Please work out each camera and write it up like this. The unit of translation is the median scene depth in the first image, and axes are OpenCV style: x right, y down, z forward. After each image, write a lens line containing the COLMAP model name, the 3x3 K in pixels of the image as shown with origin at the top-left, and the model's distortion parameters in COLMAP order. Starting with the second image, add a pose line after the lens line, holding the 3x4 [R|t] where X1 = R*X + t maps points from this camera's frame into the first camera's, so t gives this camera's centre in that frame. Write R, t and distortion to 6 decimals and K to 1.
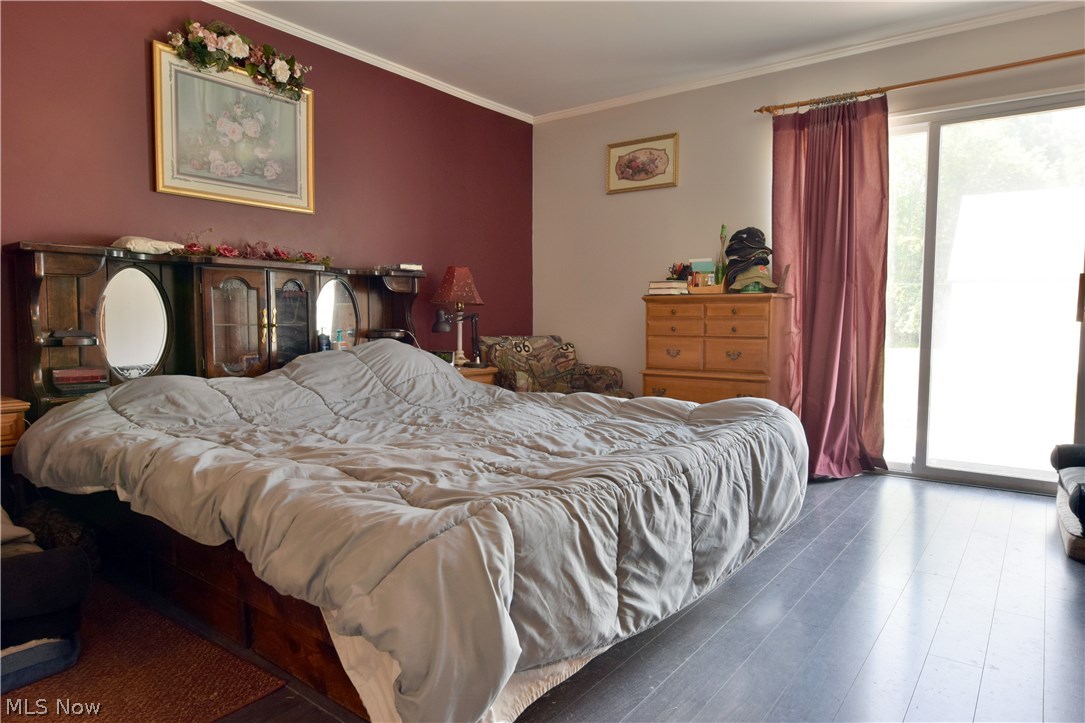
lens RADIAL K [[660.5, 0, 543.7], [0, 660.5, 361.7], [0, 0, 1]] dist [-0.012460, -0.004242]
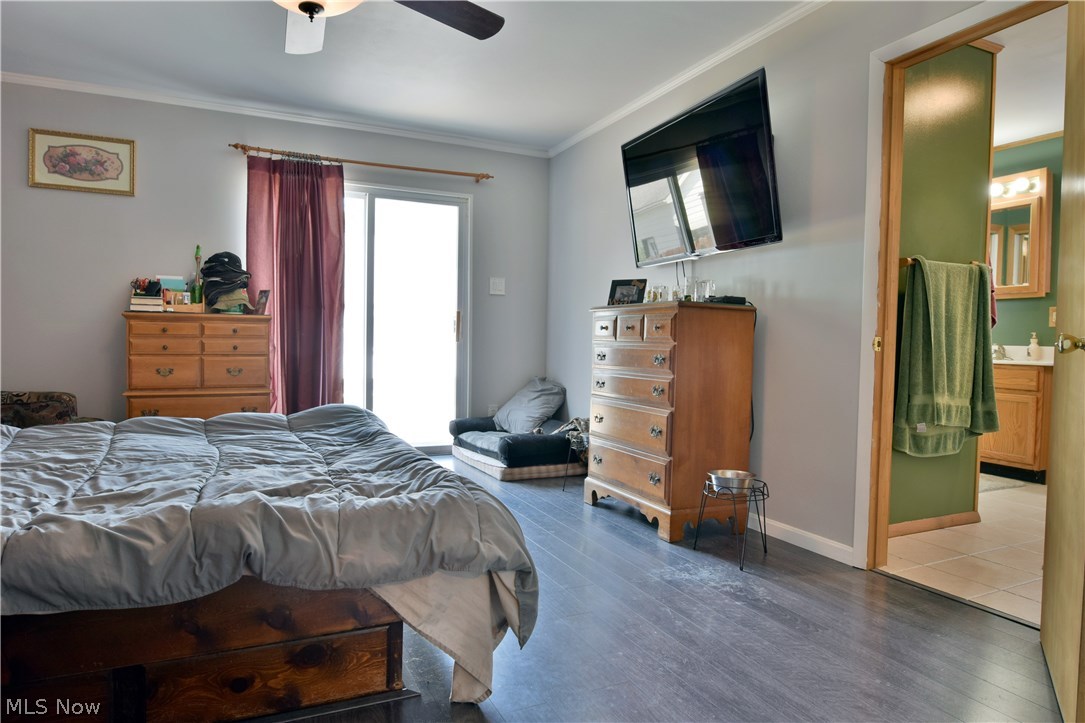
lens RADIAL K [[660.5, 0, 543.7], [0, 660.5, 361.1], [0, 0, 1]] dist [-0.012460, -0.004242]
pose [[0.462671, -0.026306, 0.886140, -0.405157], [0.043670, 0.999022, 0.006856, -0.011623], [-0.885454, 0.035526, 0.463368, 0.056493]]
